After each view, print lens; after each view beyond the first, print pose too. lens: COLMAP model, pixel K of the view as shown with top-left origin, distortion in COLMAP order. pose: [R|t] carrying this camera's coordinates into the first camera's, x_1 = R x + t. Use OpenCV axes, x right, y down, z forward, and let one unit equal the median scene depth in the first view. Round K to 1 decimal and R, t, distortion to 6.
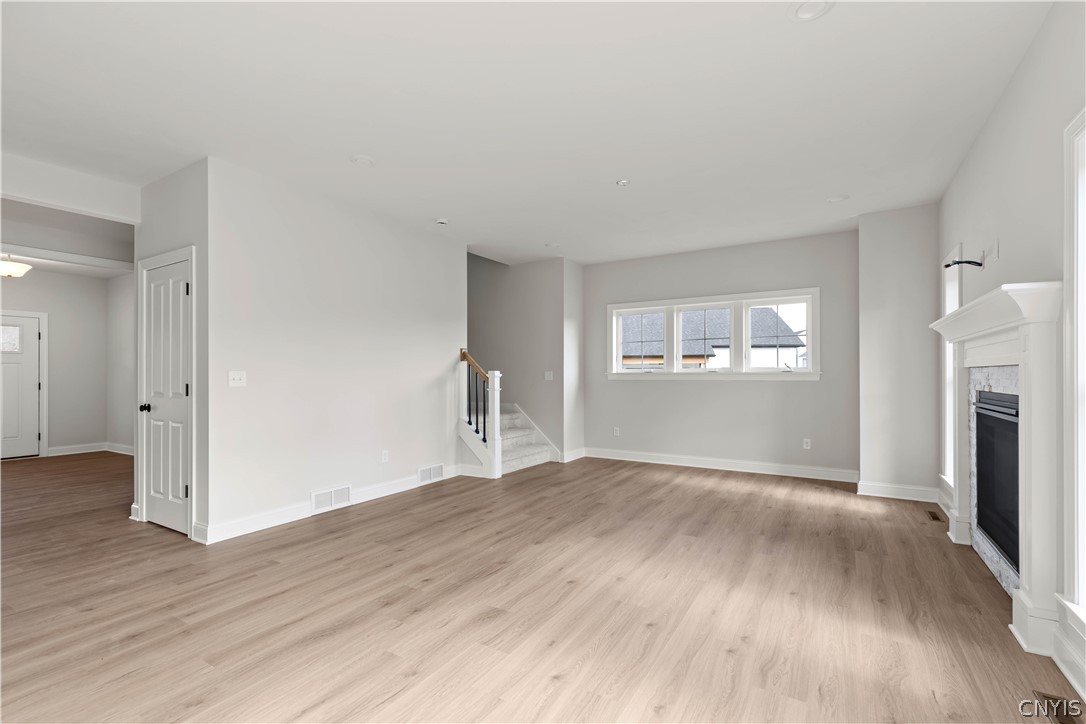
lens RADIAL K [[493.5, 0, 542.0], [0, 493.5, 366.9], [0, 0, 1]] dist [0.005308, -0.000640]
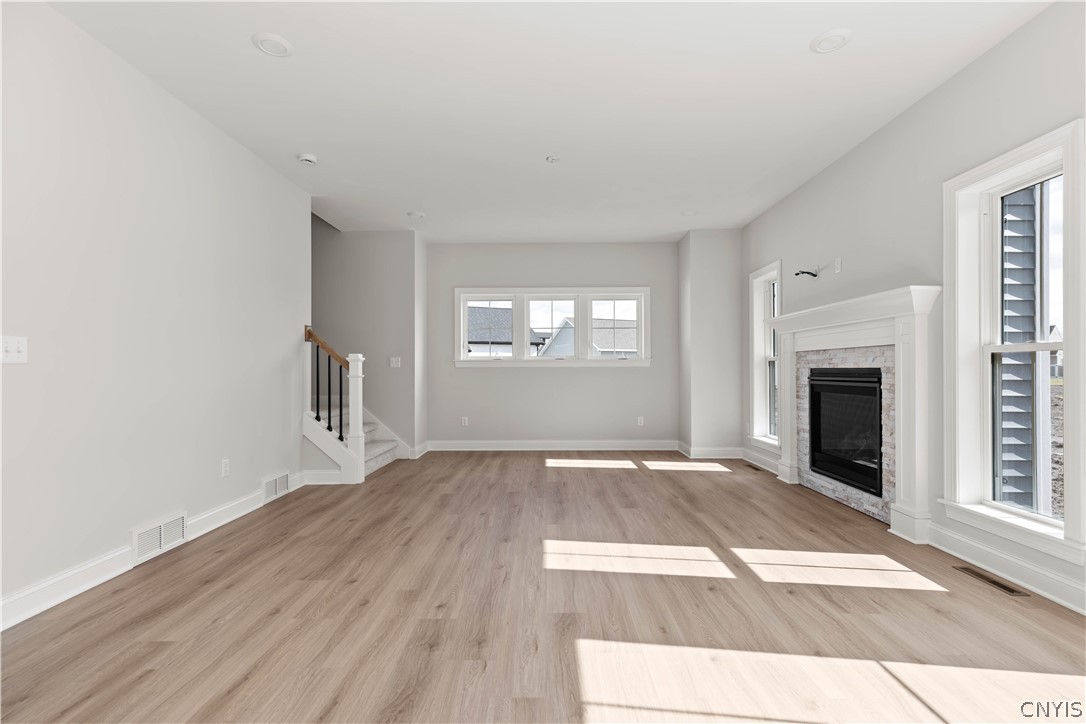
lens RADIAL K [[493.5, 0, 541.0], [0, 493.5, 368.7], [0, 0, 1]] dist [0.005308, -0.000640]
pose [[0.857755, 0.000273, 0.514058, -0.329615], [-0.005949, 0.999938, 0.009394, 0.029539], [-0.514024, -0.011116, 0.857704, 0.162802]]
